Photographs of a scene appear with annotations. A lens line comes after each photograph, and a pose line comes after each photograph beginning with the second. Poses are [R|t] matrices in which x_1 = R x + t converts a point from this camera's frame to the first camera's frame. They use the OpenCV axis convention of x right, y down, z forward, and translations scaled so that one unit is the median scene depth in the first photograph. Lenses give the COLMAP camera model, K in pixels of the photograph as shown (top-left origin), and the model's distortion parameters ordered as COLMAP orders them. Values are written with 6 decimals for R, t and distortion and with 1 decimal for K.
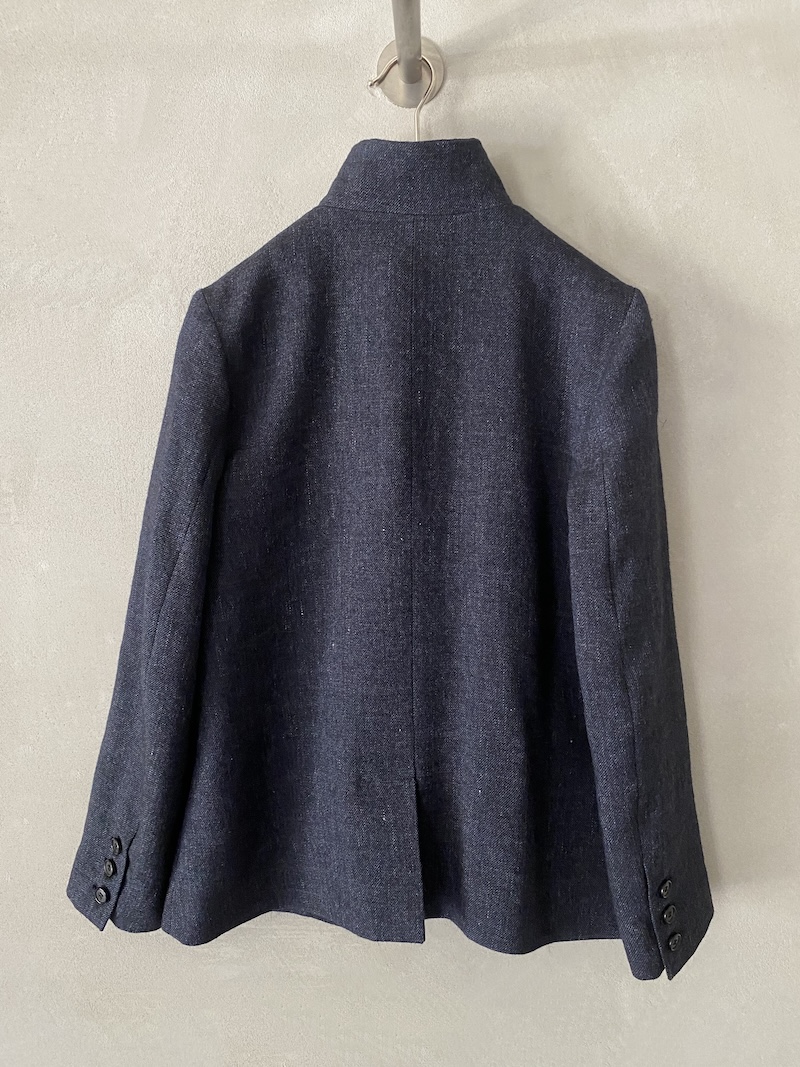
lens RADIAL K [[801.9, 0, 403.8], [0, 801.9, 524.5], [0, 0, 1]] dist [0.009941, -0.015104]
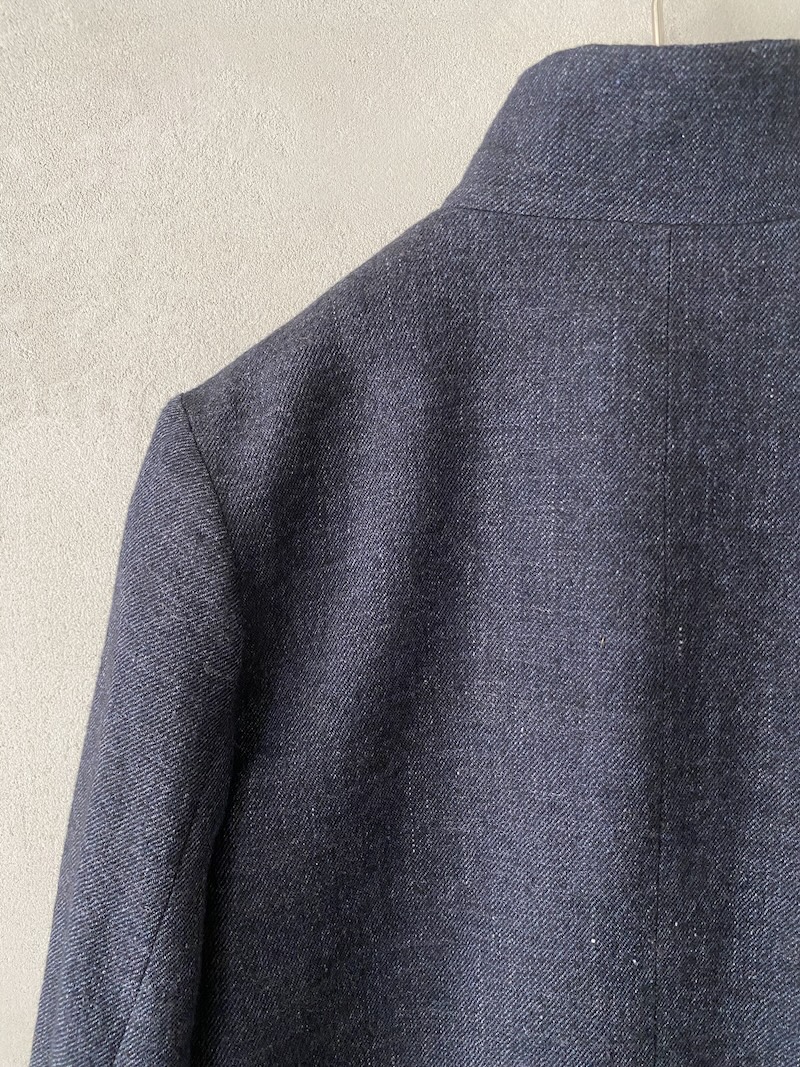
lens RADIAL K [[801.9, 0, 378.9], [0, 801.9, 517.9], [0, 0, 1]] dist [0.009941, -0.015104]
pose [[0.999613, -0.006884, -0.026951, -0.125352], [0.005841, 0.999239, -0.038578, -0.200888], [0.027196, 0.038405, 0.998892, 0.539760]]
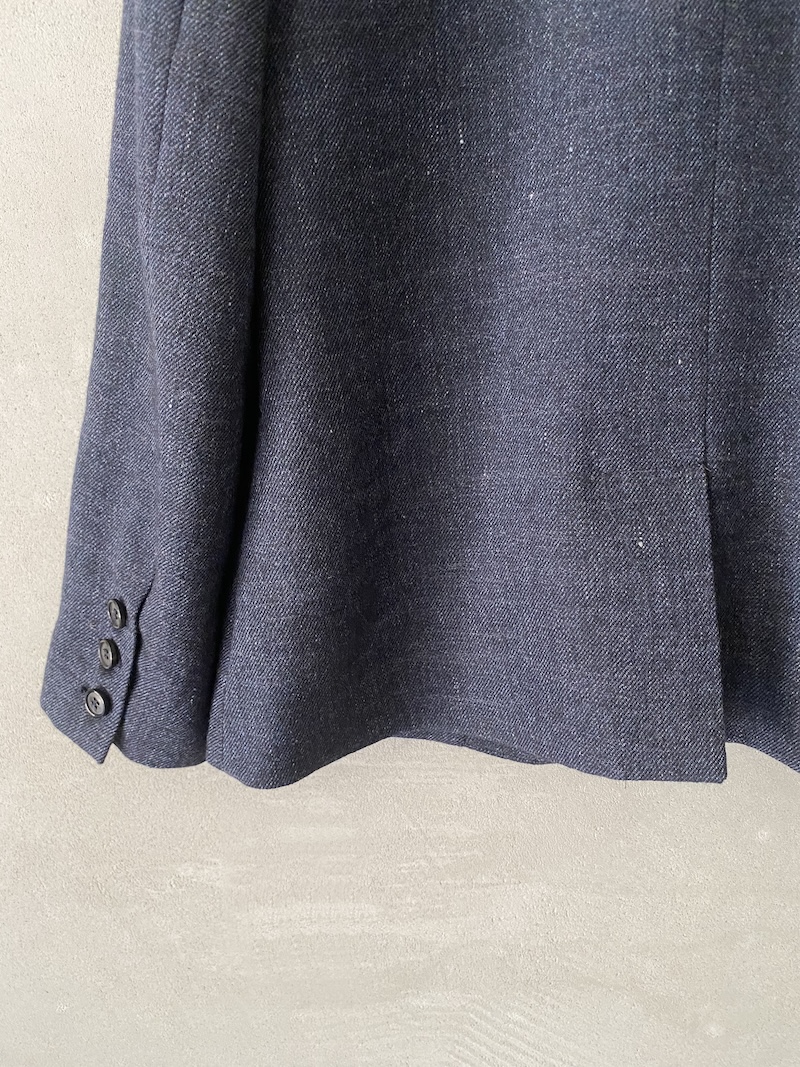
lens RADIAL K [[801.9, 0, 389.3], [0, 801.9, 524.6], [0, 0, 1]] dist [0.009941, -0.015104]
pose [[0.998651, -0.011409, -0.050651, -0.163089], [0.017733, 0.991841, 0.126240, 0.305954], [0.048797, -0.126968, 0.990706, 0.533351]]
